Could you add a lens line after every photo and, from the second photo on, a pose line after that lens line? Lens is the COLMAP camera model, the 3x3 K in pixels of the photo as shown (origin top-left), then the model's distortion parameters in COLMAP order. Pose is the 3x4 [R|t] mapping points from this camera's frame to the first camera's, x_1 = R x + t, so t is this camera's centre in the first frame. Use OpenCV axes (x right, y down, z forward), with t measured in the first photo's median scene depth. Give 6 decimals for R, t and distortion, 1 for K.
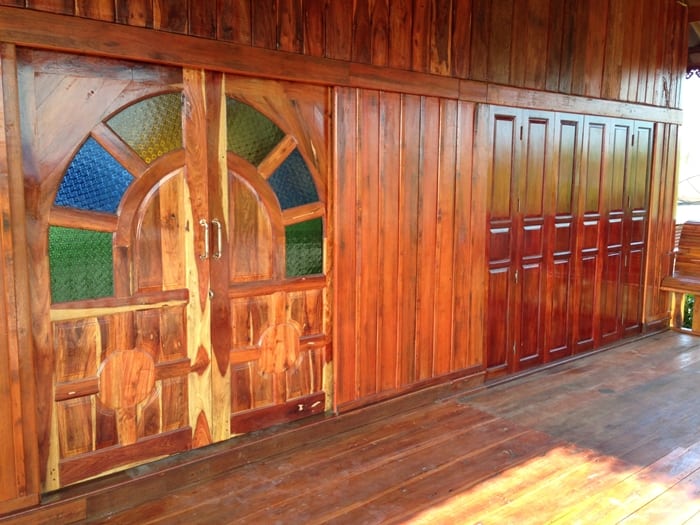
lens RADIAL K [[641.1, 0, 348.2], [0, 641.1, 267.3], [0, 0, 1]] dist [0.109203, 0.000000]
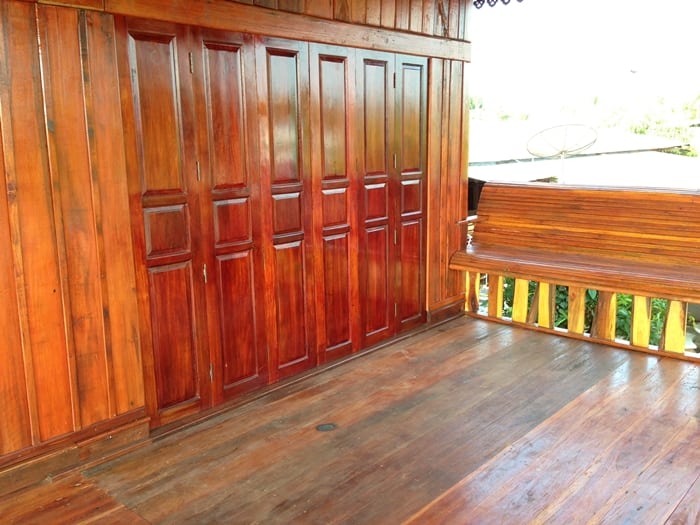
lens RADIAL K [[641.1, 0, 350.8], [0, 641.1, 258.6], [0, 0, 1]] dist [0.109203, 0.000000]
pose [[0.992436, -0.041108, 0.115679, 0.313245], [0.034344, 0.997615, 0.059866, -0.035622], [-0.117864, -0.055441, 0.991481, 0.269500]]
